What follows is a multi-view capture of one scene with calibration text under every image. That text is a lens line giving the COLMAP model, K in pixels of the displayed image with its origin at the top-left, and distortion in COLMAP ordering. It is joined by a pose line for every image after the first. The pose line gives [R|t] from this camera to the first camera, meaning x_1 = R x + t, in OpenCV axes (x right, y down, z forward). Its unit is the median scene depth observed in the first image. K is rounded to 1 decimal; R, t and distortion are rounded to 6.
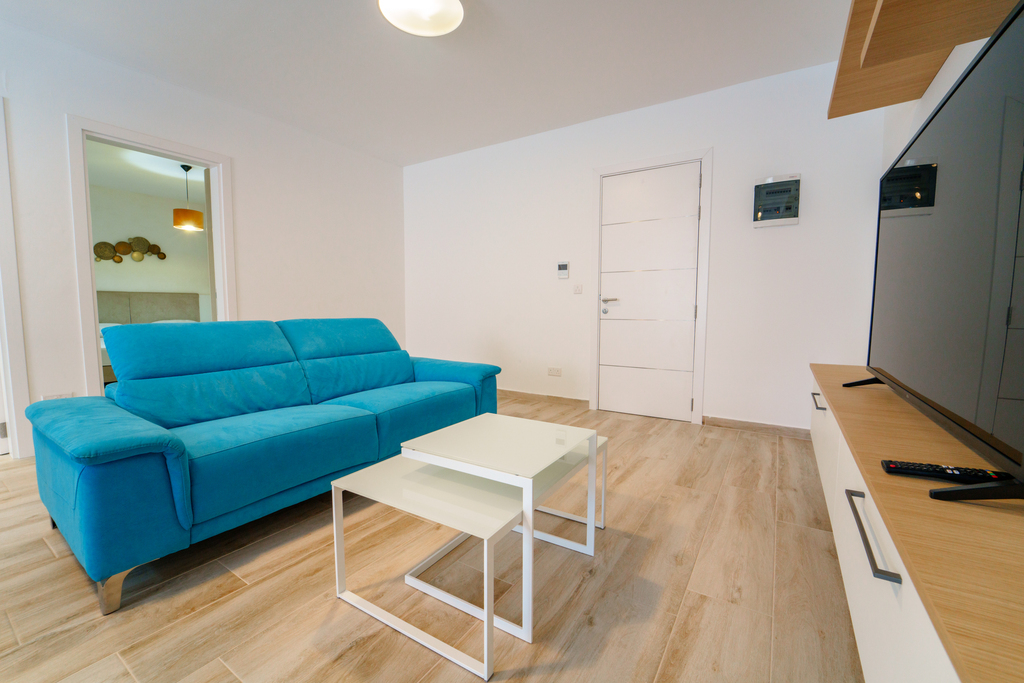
lens RADIAL K [[419.8, 0, 512.0], [0, 419.8, 341.5], [0, 0, 1]] dist [-0.021472, -0.000405]
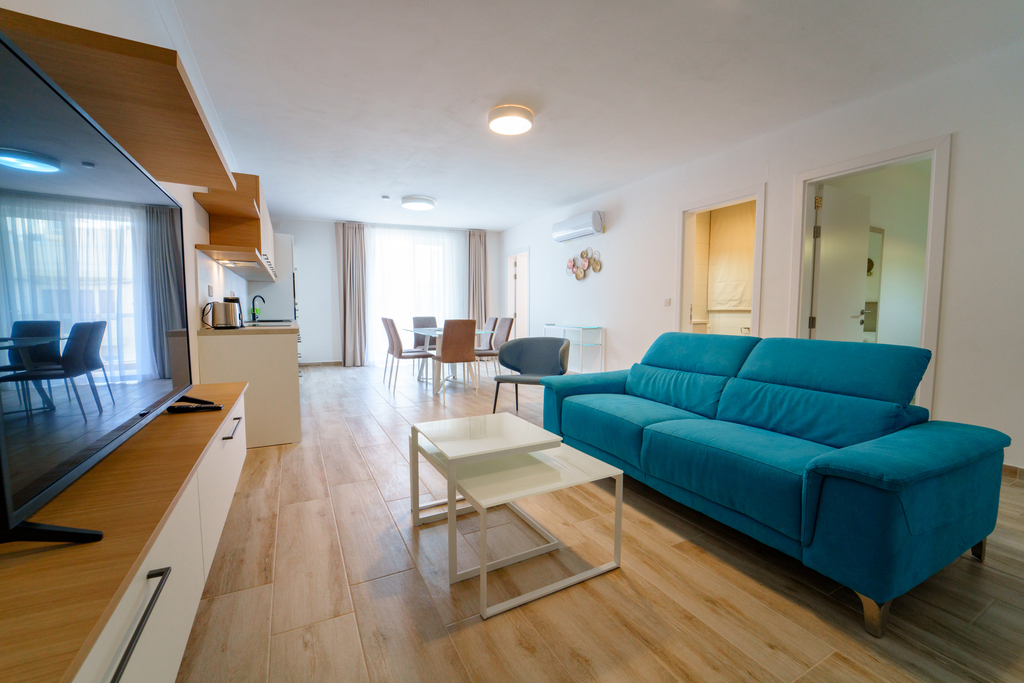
lens RADIAL K [[419.8, 0, 512.0], [0, 419.8, 341.5], [0, 0, 1]] dist [-0.021472, -0.000405]
pose [[-0.493609, 0.060624, -0.867568, 0.599207], [-0.072624, 0.991210, 0.110583, -0.107330], [0.866646, 0.117591, -0.484867, 0.980853]]
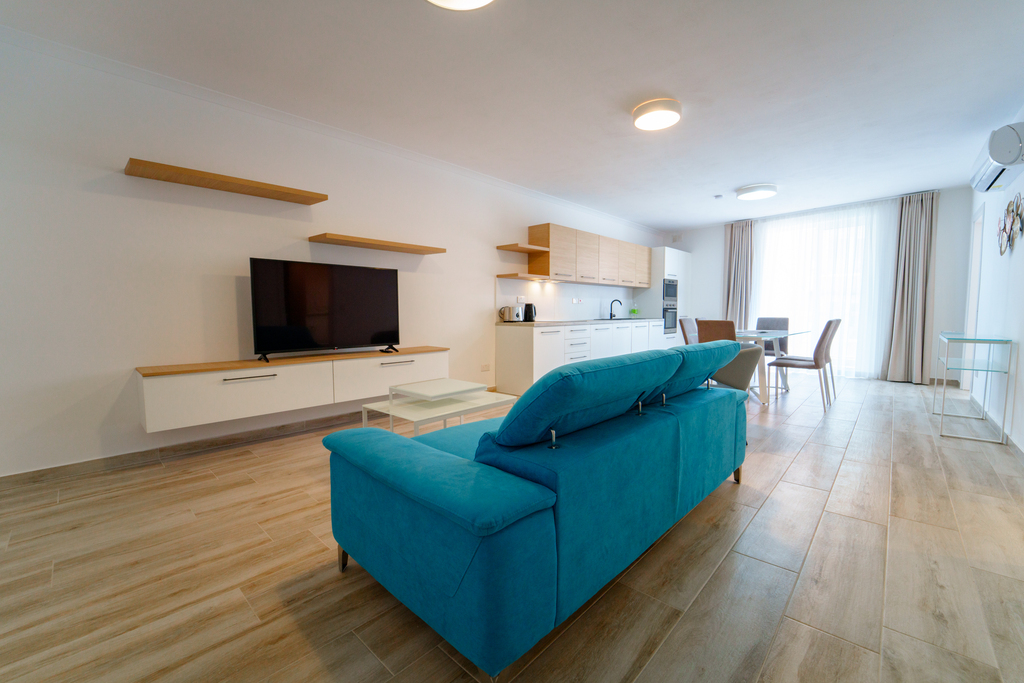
lens RADIAL K [[419.8, 0, 512.0], [0, 419.8, 341.5], [0, 0, 1]] dist [-0.021472, -0.000405]
pose [[-0.984337, -0.010657, 0.175976, -0.431907], [0.016207, 0.988474, 0.150520, -0.169558], [-0.175552, 0.151015, -0.972819, 1.716252]]
